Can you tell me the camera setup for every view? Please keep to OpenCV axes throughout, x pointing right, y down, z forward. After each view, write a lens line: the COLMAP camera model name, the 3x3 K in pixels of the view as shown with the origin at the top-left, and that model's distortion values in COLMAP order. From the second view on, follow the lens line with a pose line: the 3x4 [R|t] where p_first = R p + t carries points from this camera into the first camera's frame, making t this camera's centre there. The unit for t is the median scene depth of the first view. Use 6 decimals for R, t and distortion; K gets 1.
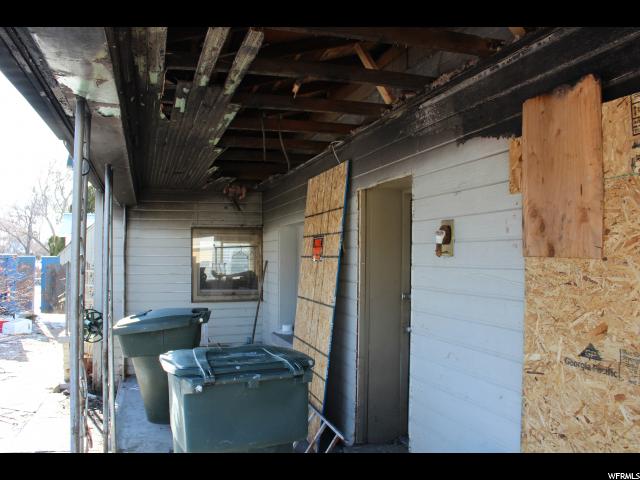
lens RADIAL K [[534.9, 0, 317.9], [0, 534.9, 238.7], [0, 0, 1]] dist [-0.157709, 0.132319]
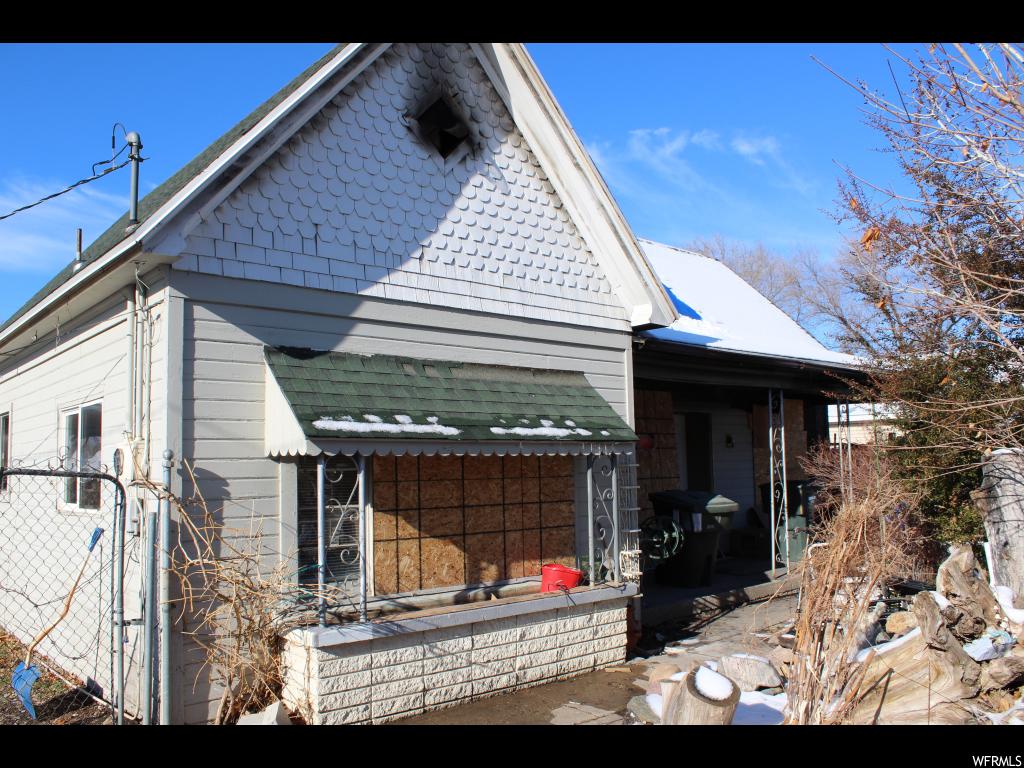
lens RADIAL K [[855.9, 0, 496.3], [0, 855.9, 373.4], [0, 0, 1]] dist [-0.157709, 0.132319]
pose [[-0.389563, 0.099176, 0.915644, -4.133494], [-0.019119, 0.993100, -0.115700, 0.223838], [-0.920801, -0.062578, -0.384979, 4.752437]]
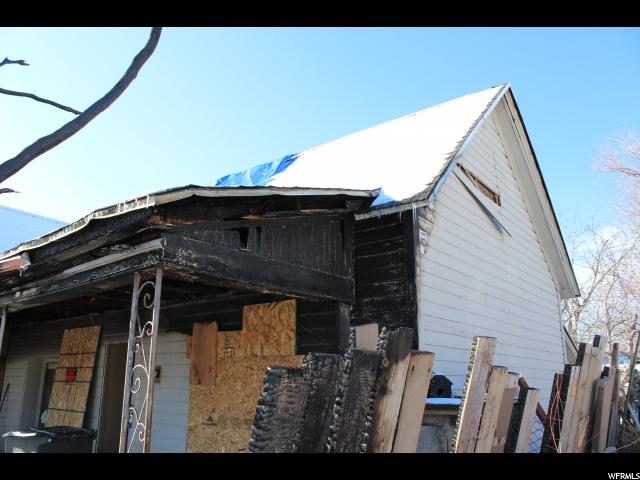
lens RADIAL K [[534.9, 0, 317.9], [0, 534.9, 236.5], [0, 0, 1]] dist [-0.157709, 0.132319]
pose [[0.843012, 0.146019, 0.517697, -0.496056], [-0.018135, 0.969617, -0.243955, -0.049361], [-0.537590, 0.196268, 0.820046, -1.535501]]
